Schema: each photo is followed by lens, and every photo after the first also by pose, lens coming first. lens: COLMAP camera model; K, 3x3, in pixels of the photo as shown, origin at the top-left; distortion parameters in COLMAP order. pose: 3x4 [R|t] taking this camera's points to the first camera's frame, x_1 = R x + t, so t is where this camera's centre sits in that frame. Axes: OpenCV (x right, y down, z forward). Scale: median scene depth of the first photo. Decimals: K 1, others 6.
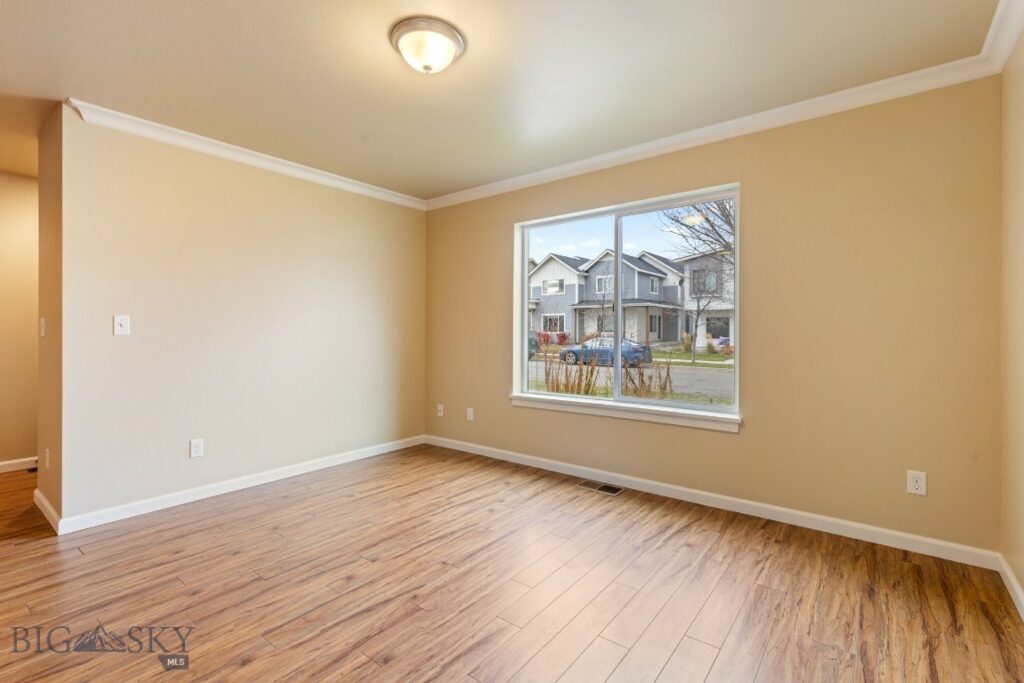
lens RADIAL K [[458.6, 0, 518.3], [0, 458.6, 338.5], [0, 0, 1]] dist [0.000177, 0.001380]
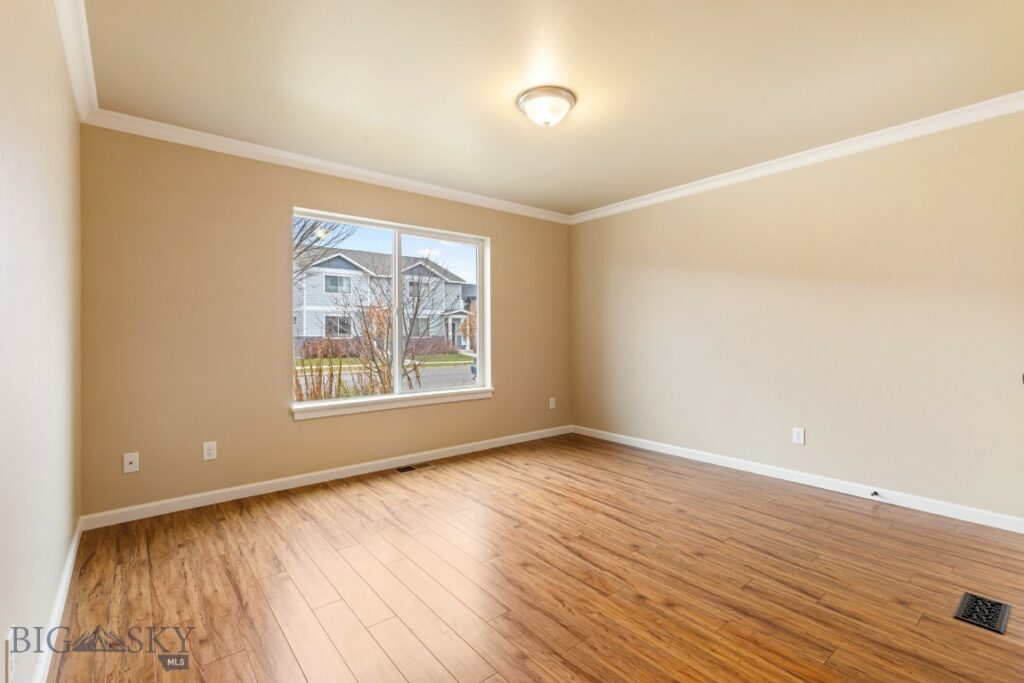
lens RADIAL K [[458.6, 0, 507.4], [0, 458.6, 336.2], [0, 0, 1]] dist [0.000177, 0.001380]
pose [[0.238368, -0.006344, 0.971154, -1.042341], [0.019639, 0.999806, 0.001711, -0.005094], [-0.970976, 0.018664, 0.238446, 0.578818]]
